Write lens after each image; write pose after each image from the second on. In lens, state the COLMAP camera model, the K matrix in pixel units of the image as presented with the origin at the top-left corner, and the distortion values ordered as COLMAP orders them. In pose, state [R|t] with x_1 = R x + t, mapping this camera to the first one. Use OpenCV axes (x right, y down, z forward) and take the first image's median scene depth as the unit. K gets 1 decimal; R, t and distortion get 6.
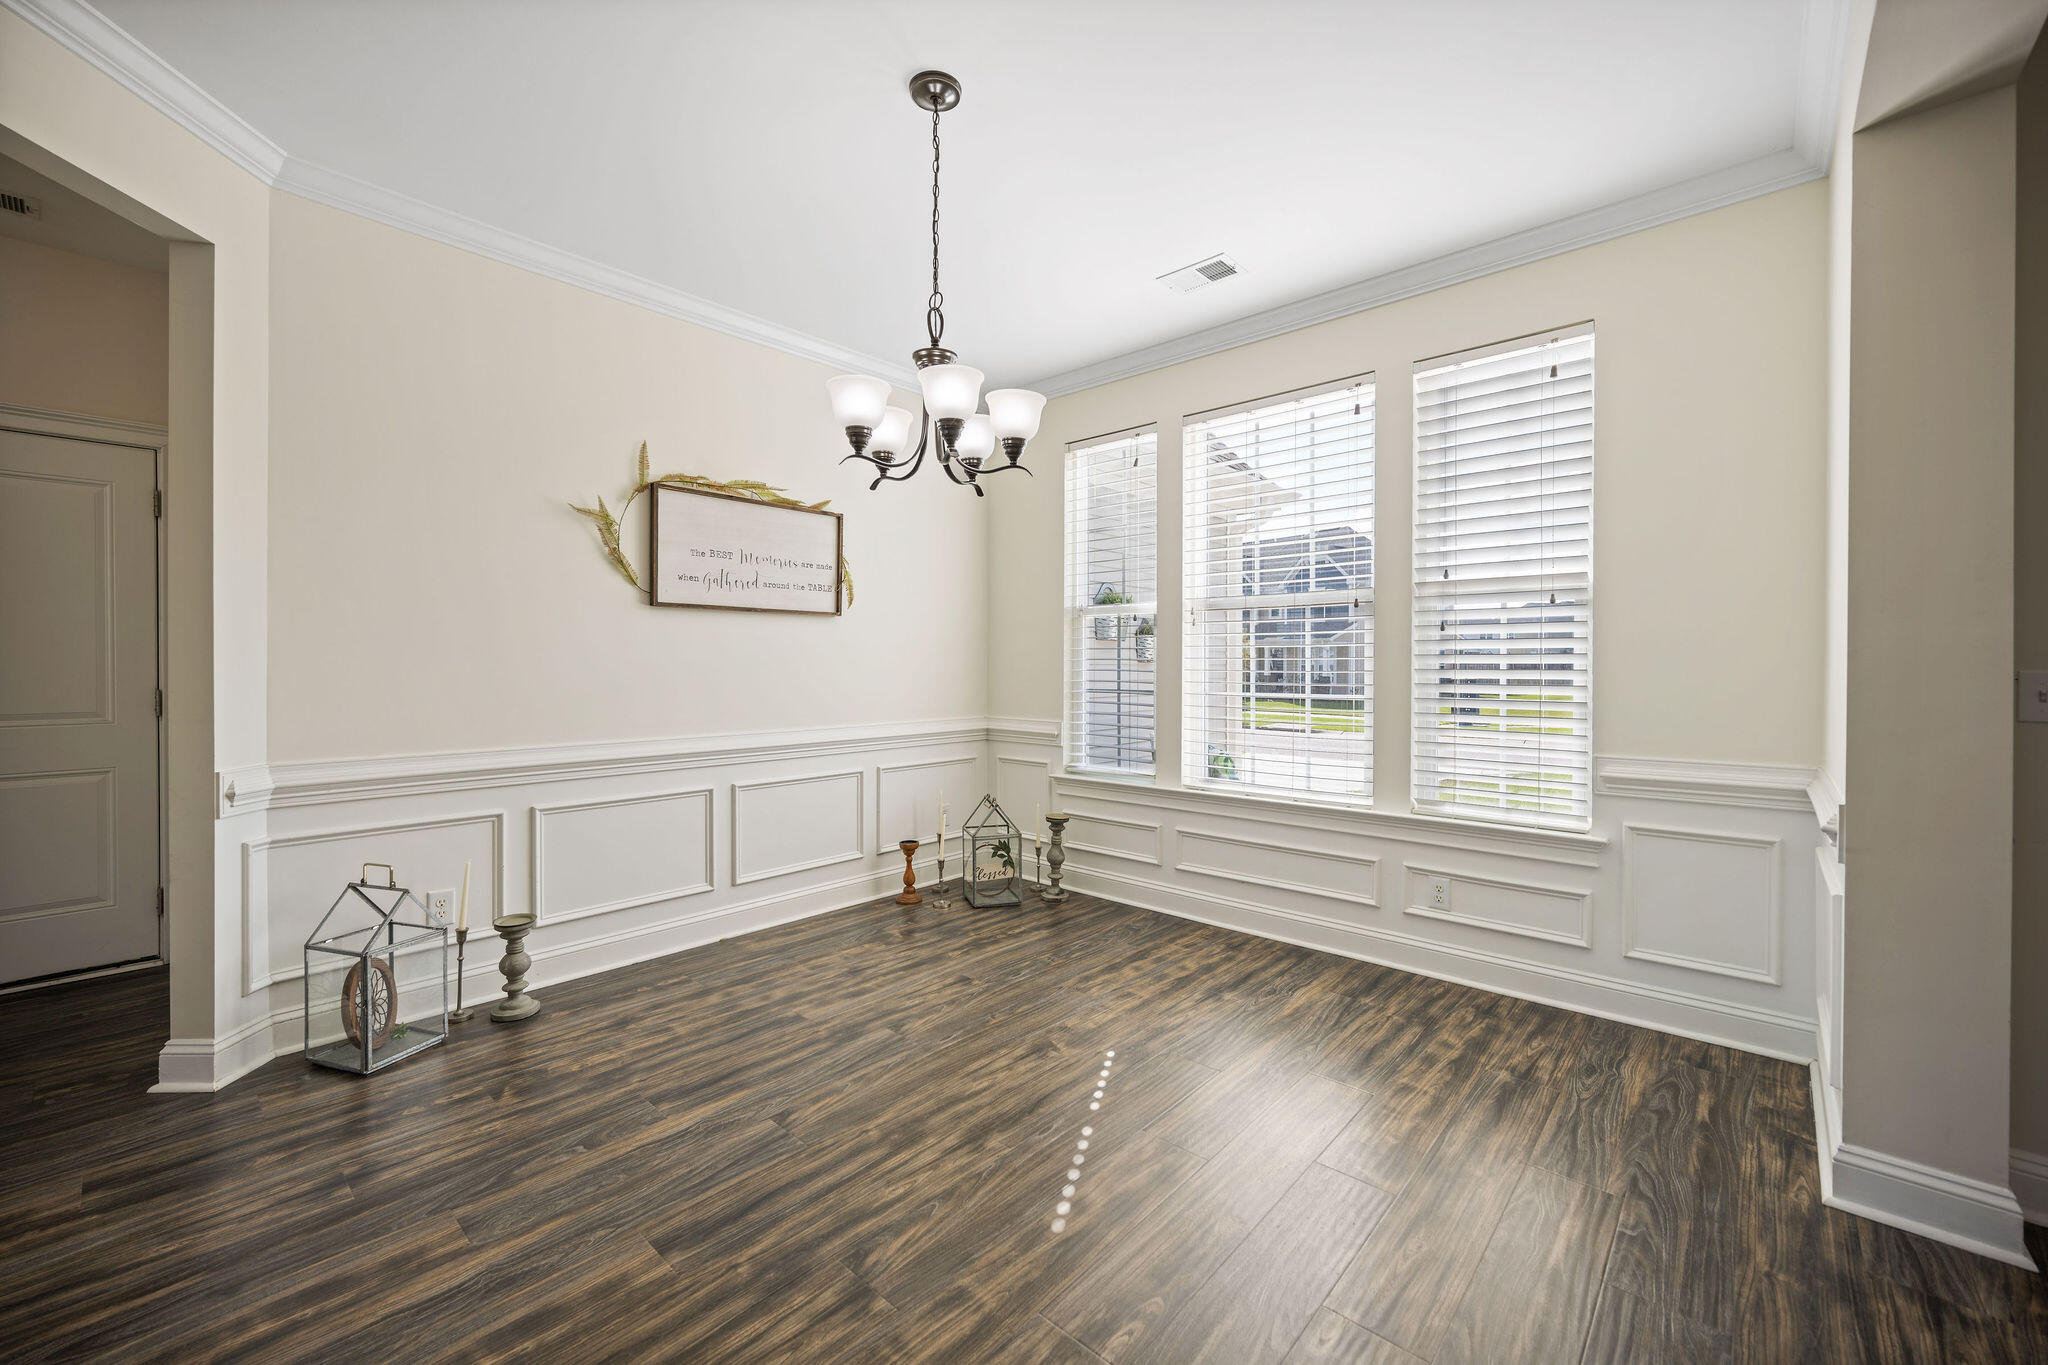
lens RADIAL K [[822.1, 0, 1021.2], [0, 822.1, 648.1], [0, 0, 1]] dist [-0.001459, 0.000987]
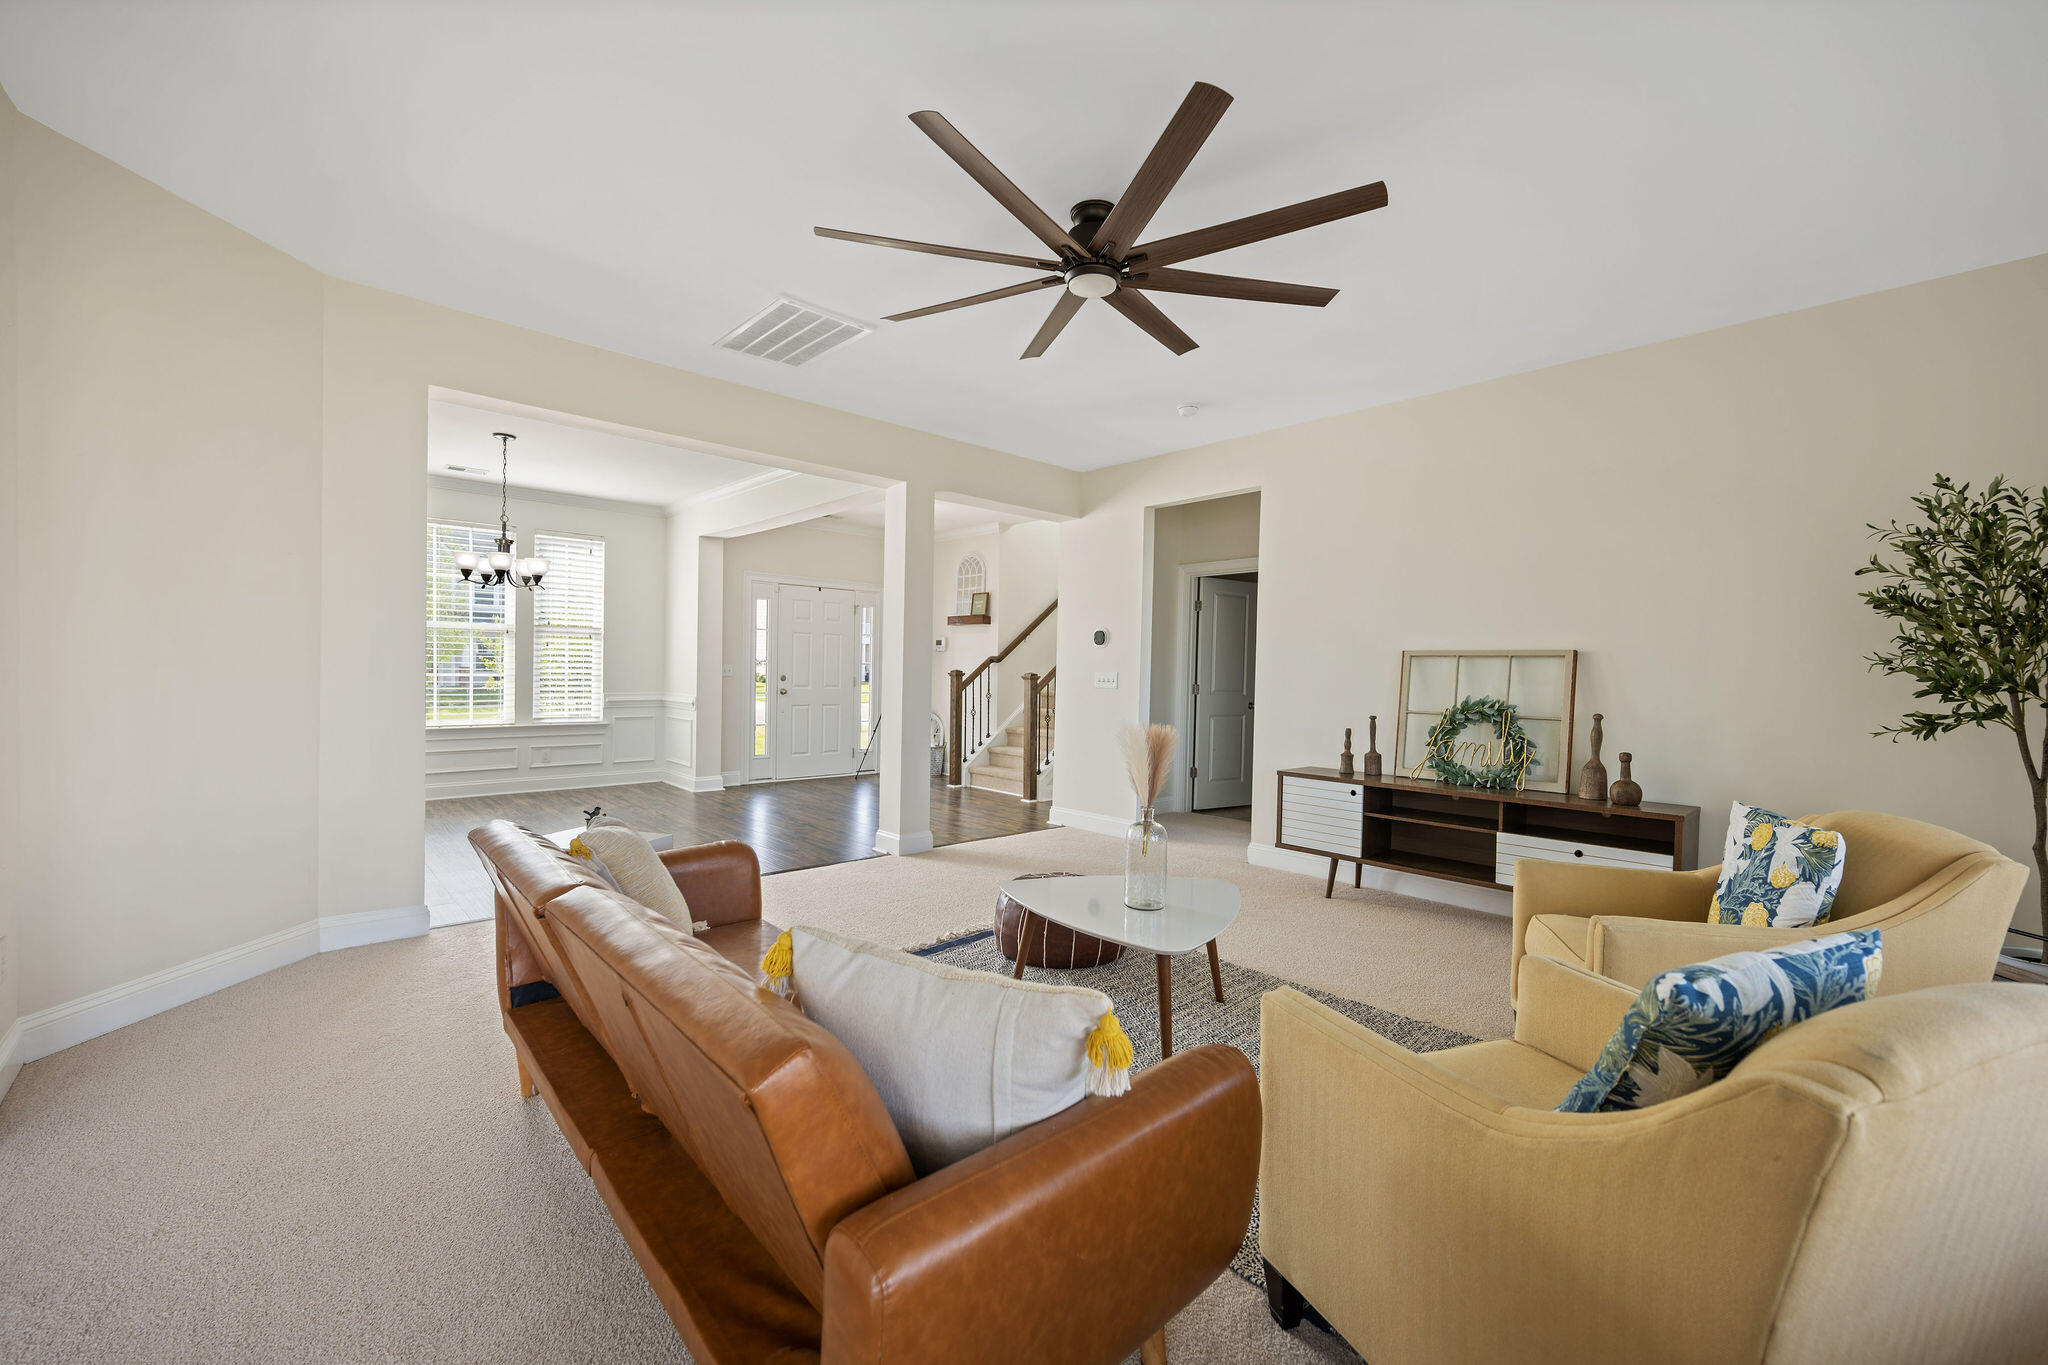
lens RADIAL K [[822.1, 0, 1031.3], [0, 822.1, 694.3], [0, 0, 1]] dist [-0.001459, 0.000987]
pose [[0.081316, -0.032212, 0.996168, -3.070372], [-0.038936, 0.998612, 0.035469, -0.036279], [-0.995928, -0.041671, 0.079949, -1.046951]]
